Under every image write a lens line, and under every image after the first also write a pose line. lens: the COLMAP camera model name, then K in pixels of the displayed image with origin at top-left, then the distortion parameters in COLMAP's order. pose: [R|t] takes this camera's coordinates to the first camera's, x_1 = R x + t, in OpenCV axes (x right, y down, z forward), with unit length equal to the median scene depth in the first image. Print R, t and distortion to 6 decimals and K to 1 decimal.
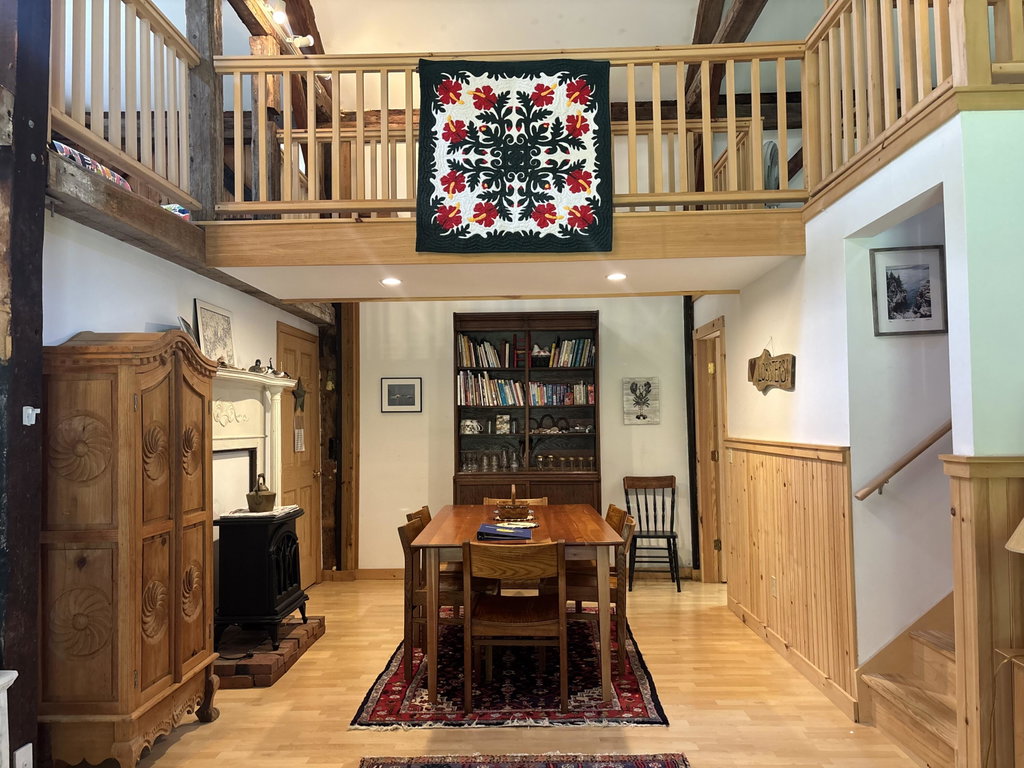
lens RADIAL K [[772.8, 0, 510.3], [0, 772.8, 381.4], [0, 0, 1]] dist [0.013280, -0.001658]
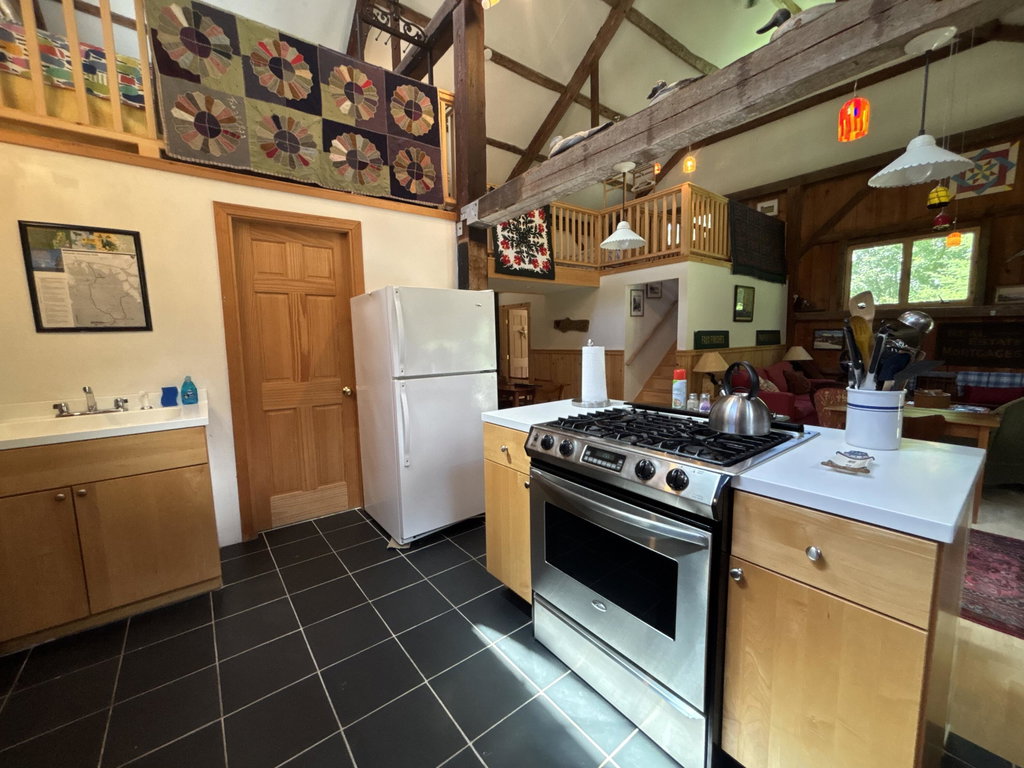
lens RADIAL K [[414.5, 0, 507.8], [0, 414.5, 381.9], [0, 0, 1]] dist [0.003540, 0.000150]
pose [[0.775362, -0.066366, 0.628021, -0.911422], [-0.021753, 0.991066, 0.131586, -0.002265], [-0.631143, -0.115688, 0.766991, -0.050826]]
